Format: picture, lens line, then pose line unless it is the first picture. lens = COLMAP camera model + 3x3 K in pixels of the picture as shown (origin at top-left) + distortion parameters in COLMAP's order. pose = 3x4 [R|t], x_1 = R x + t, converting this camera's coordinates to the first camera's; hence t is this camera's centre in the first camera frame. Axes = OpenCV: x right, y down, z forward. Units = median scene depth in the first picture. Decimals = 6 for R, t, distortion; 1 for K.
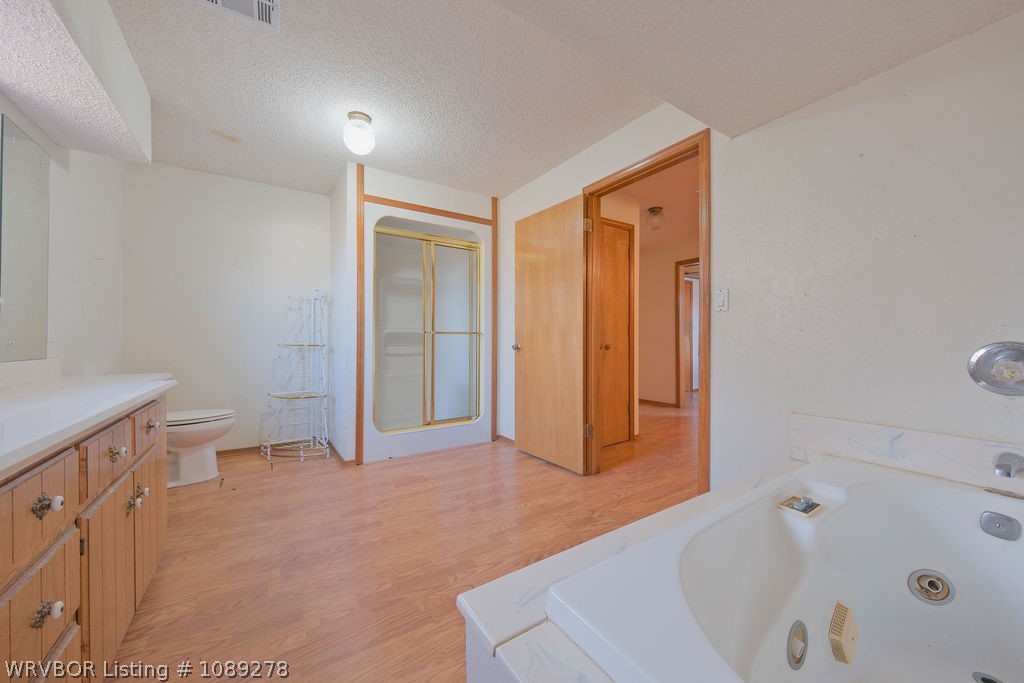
lens RADIAL K [[379.0, 0, 508.0], [0, 379.0, 336.6], [0, 0, 1]] dist [0.000494, 0.000054]
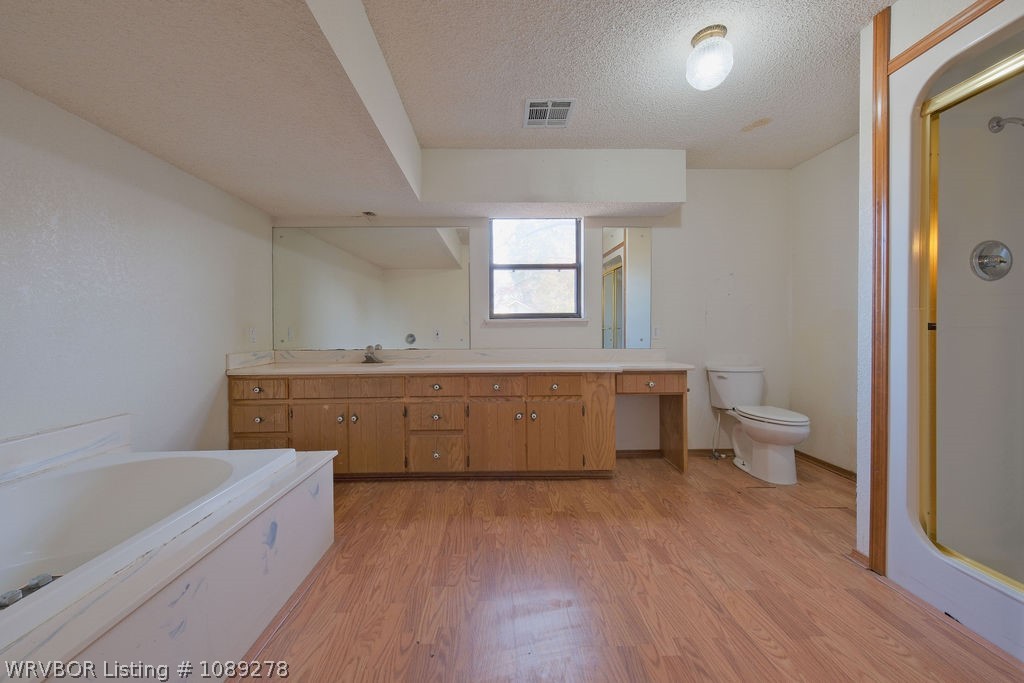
lens RADIAL K [[379.0, 0, 508.0], [0, 379.0, 336.6], [0, 0, 1]] dist [0.000494, 0.000054]
pose [[-0.530408, 0.016474, -0.847582, 0.411295], [0.011054, 0.999861, 0.012516, -0.017425], [0.847670, -0.002731, -0.530516, 1.005660]]
